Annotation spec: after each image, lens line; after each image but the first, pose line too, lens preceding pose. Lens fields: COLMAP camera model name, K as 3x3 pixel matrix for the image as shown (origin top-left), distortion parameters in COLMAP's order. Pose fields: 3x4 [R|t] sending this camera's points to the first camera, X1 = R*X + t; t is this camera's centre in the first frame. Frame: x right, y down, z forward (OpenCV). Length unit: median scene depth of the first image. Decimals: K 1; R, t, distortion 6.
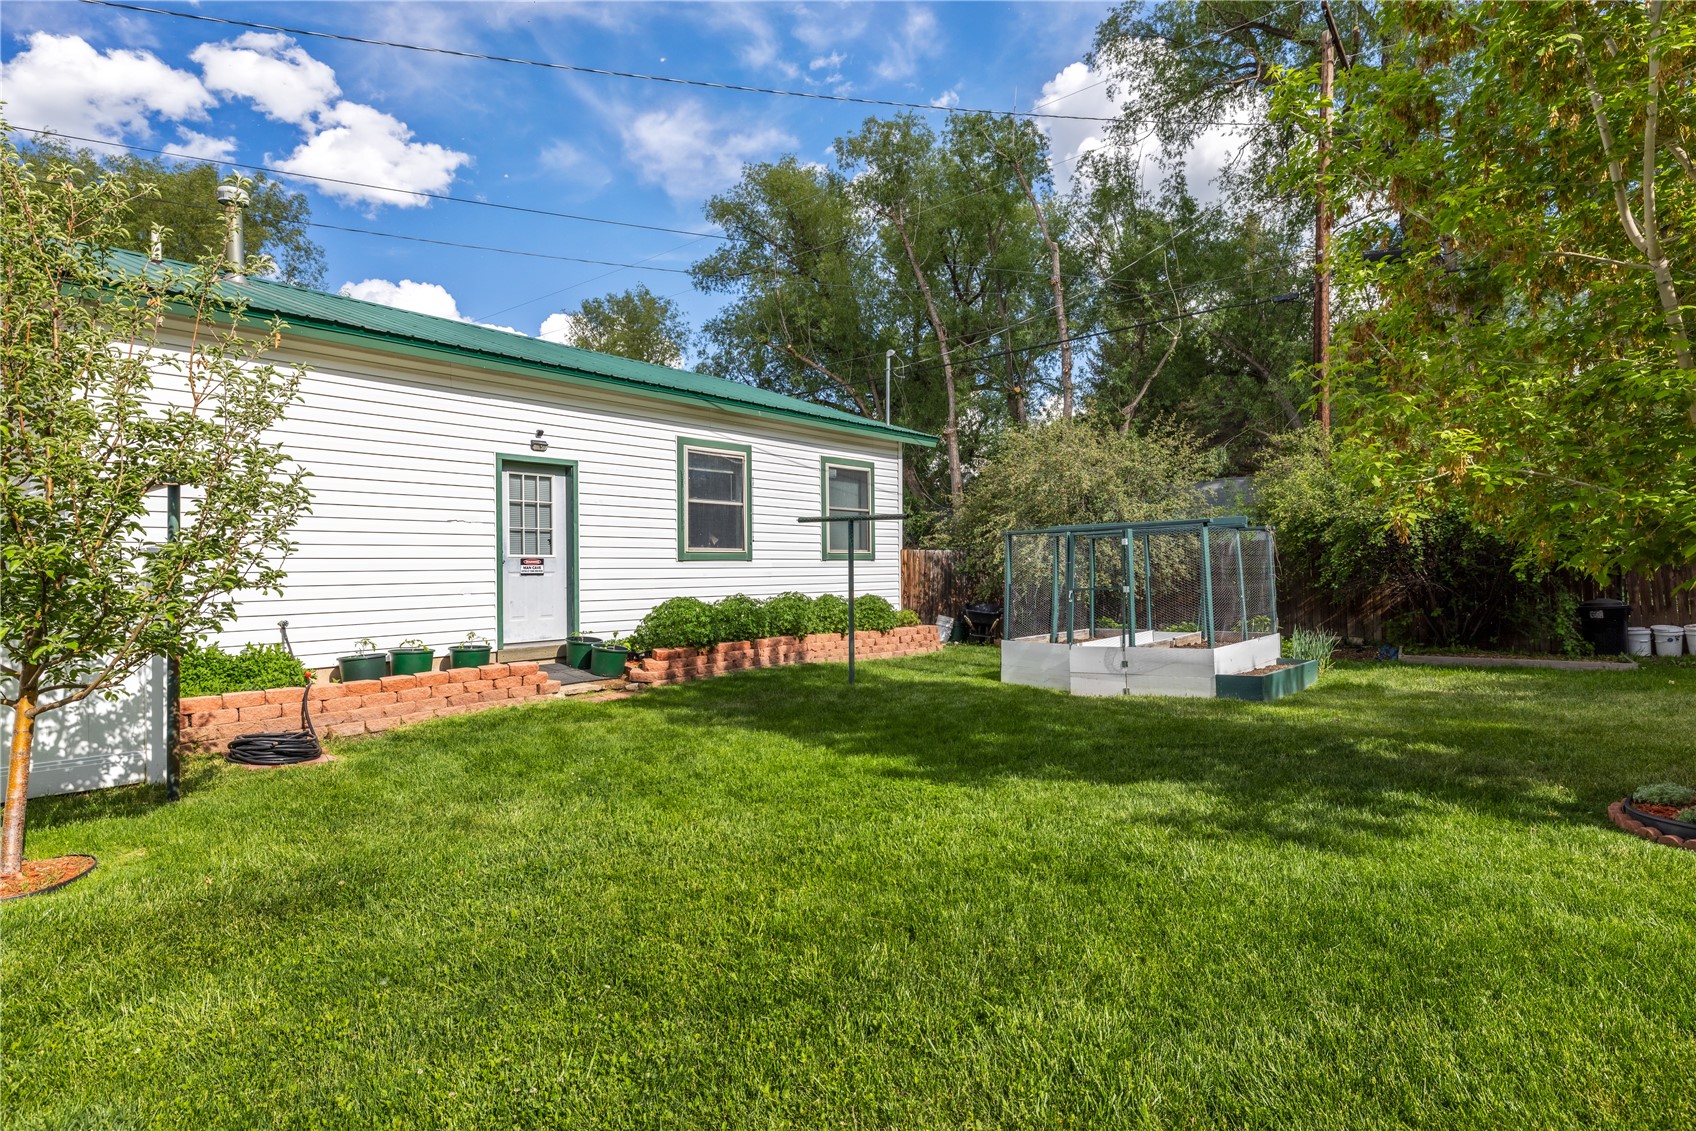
lens RADIAL K [[905.5, 0, 848.0], [0, 905.5, 565.5], [0, 0, 1]] dist [-0.000146, -0.000060]
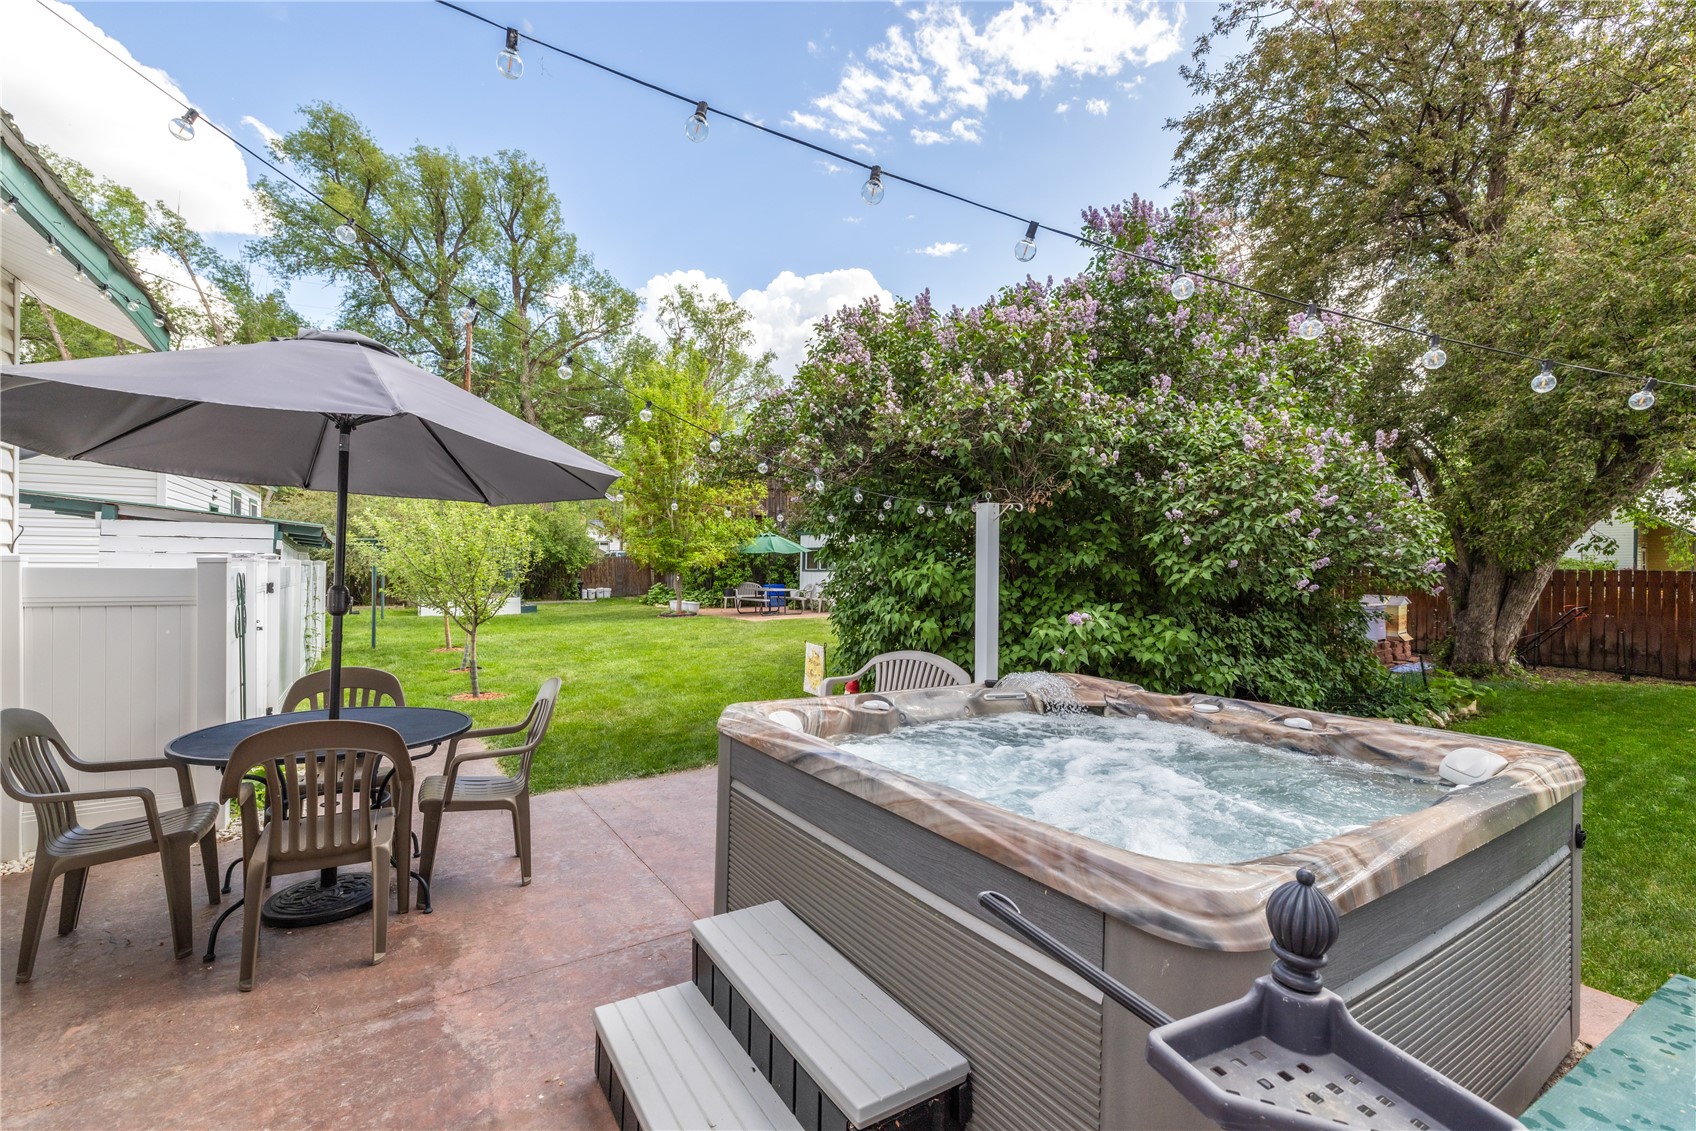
lens RADIAL K [[730.8, 0, 848.0], [0, 730.8, 565.5], [0, 0, 1]] dist [-0.004790, -0.000076]
pose [[0.316435, 0.010219, 0.948559, -1.176860], [-0.015922, 0.999858, -0.005460, -0.009091], [-0.948480, -0.013375, 0.316553, -0.580898]]
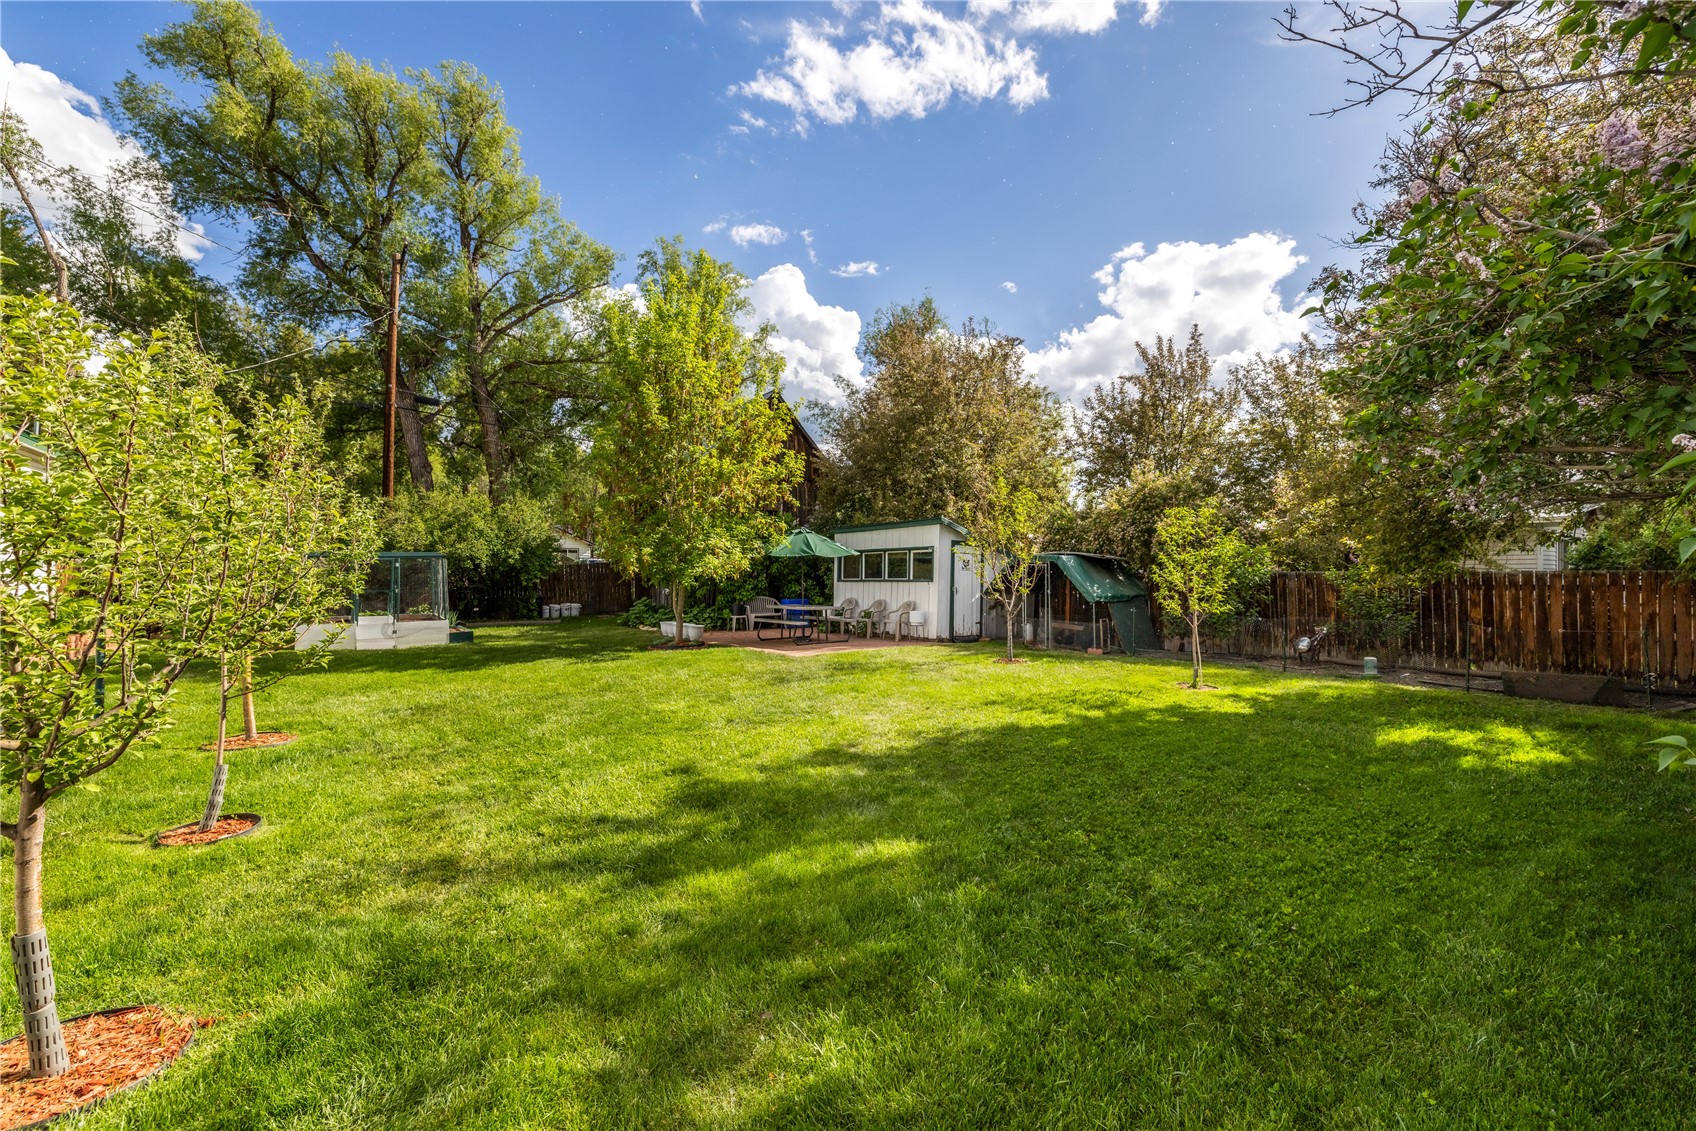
lens RADIAL K [[730.8, 0, 848.0], [0, 730.8, 565.5], [0, 0, 1]] dist [-0.004790, -0.000076]
pose [[0.280460, 0.022734, 0.959597, -0.727330], [-0.013781, 0.999712, -0.019656, -0.006507], [-0.959767, -0.007711, 0.280692, -0.248959]]
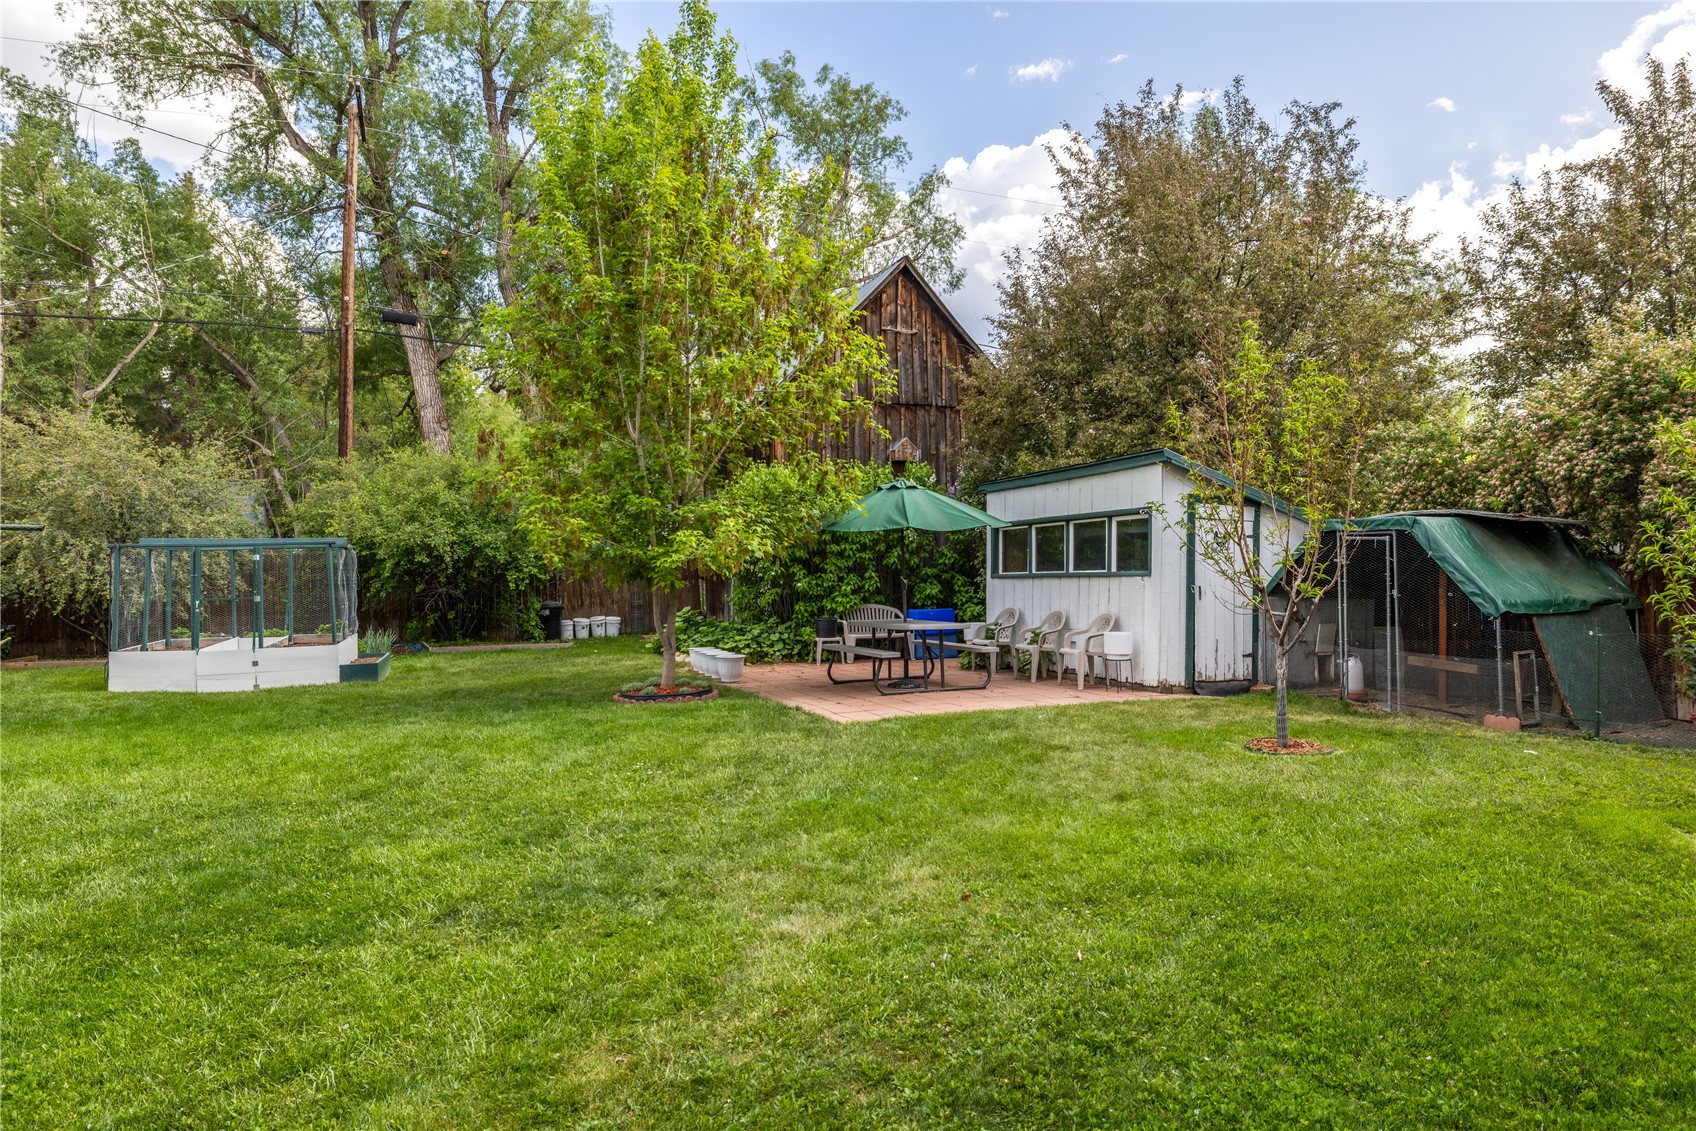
lens RADIAL K [[1046.7, 0, 848.0], [0, 1046.7, 565.5], [0, 0, 1]] dist [0.001460, -0.000629]
pose [[0.512905, 0.012028, 0.858361, -0.385090], [-0.003275, 0.999922, -0.012054, -0.001377], [-0.858439, 0.003371, 0.512905, -0.285629]]
